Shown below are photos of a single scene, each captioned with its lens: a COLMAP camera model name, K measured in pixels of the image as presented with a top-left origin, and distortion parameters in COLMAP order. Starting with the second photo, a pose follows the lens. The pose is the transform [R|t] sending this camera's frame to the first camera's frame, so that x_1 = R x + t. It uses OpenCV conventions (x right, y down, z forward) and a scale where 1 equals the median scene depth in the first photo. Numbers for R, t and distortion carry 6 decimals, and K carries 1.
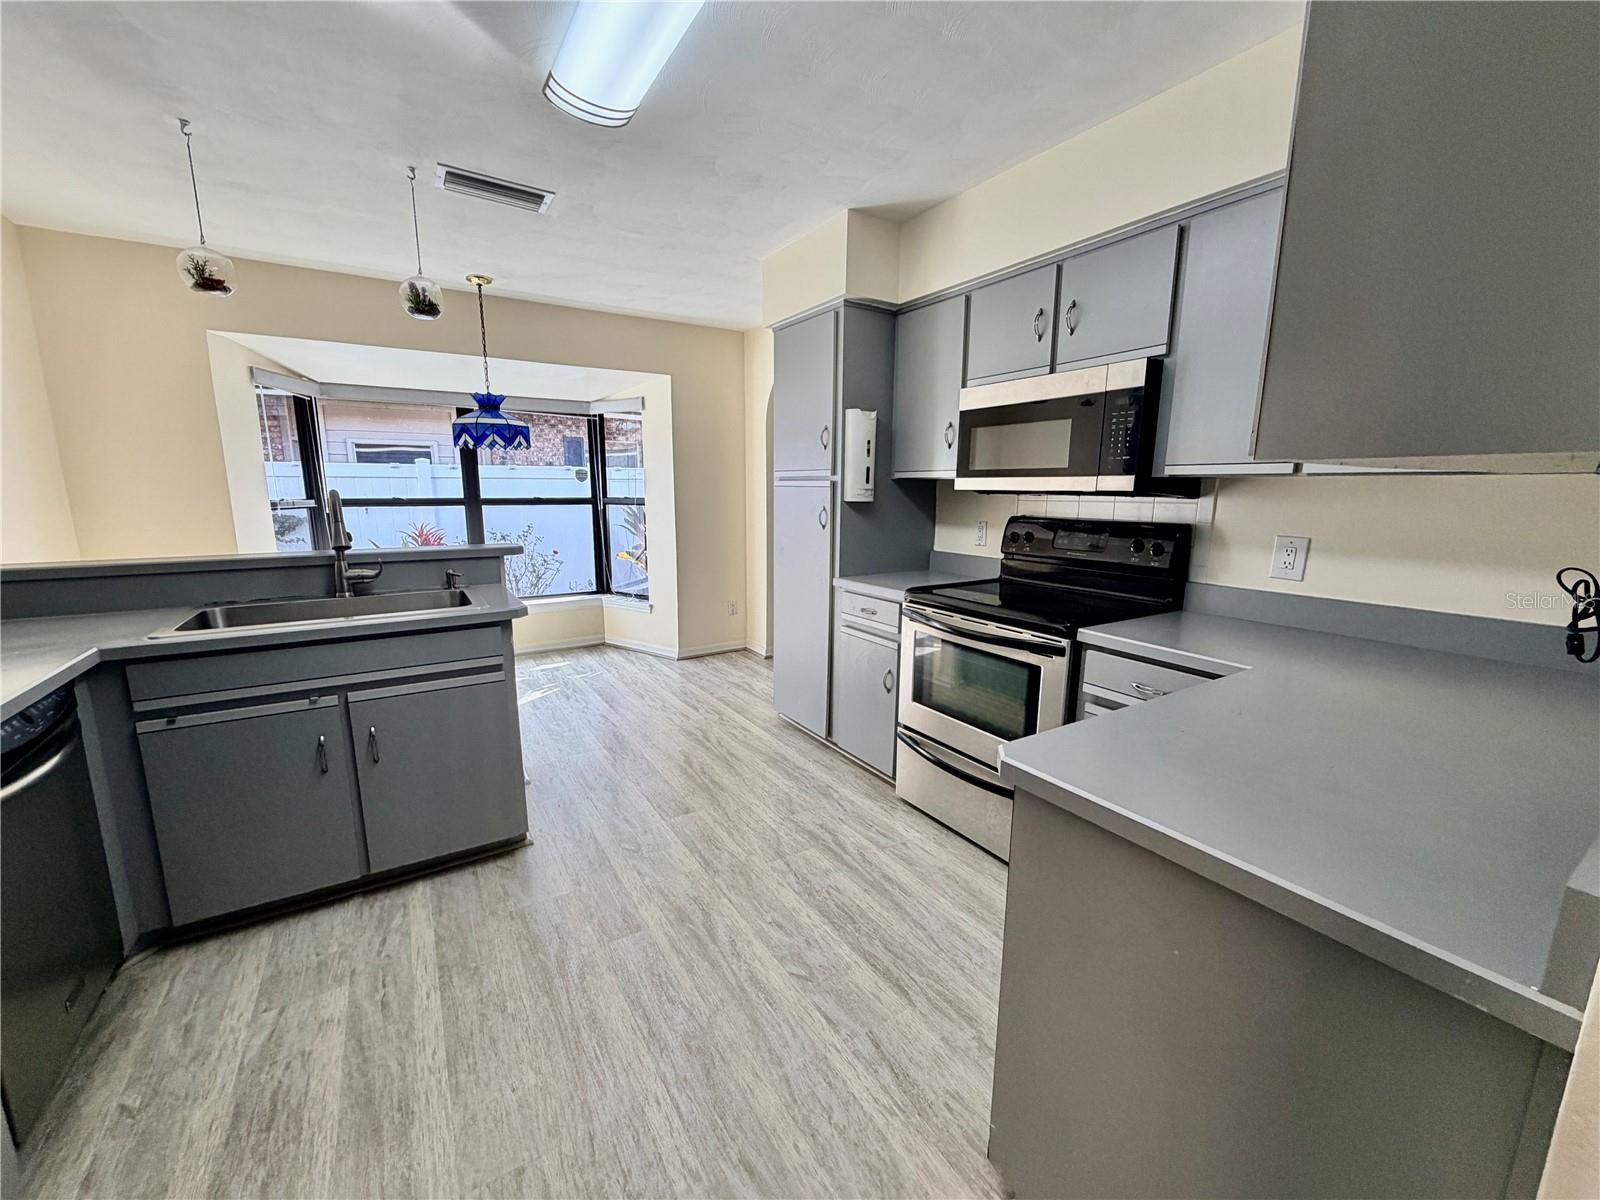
lens RADIAL K [[637.0, 0, 799.0], [0, 637.0, 595.5], [0, 0, 1]] dist [-0.001283, 0.000348]
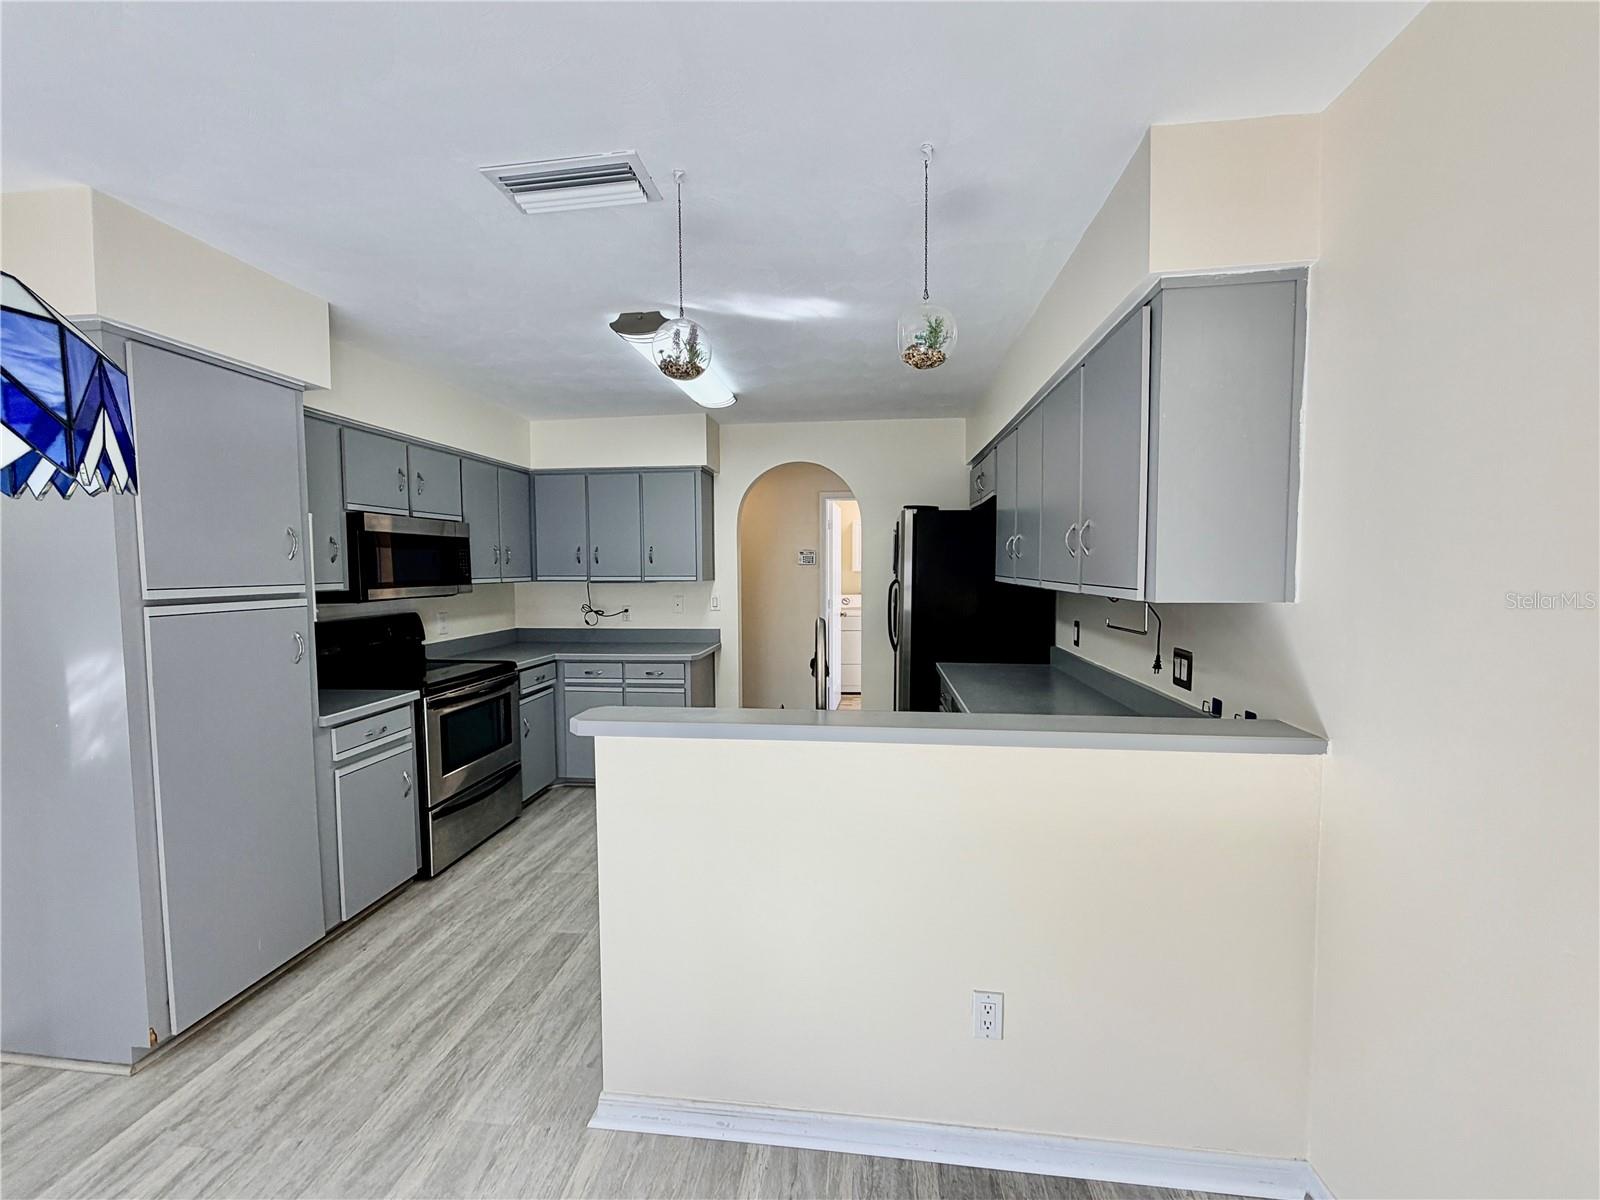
lens RADIAL K [[637.0, 0, 788.9], [0, 637.0, 609.9], [0, 0, 1]] dist [-0.001283, 0.000348]
pose [[-0.775720, -0.026883, 0.630505, -1.049172], [0.118456, 0.975131, 0.187315, -0.277960], [-0.619860, 0.219991, -0.753244, 1.425317]]
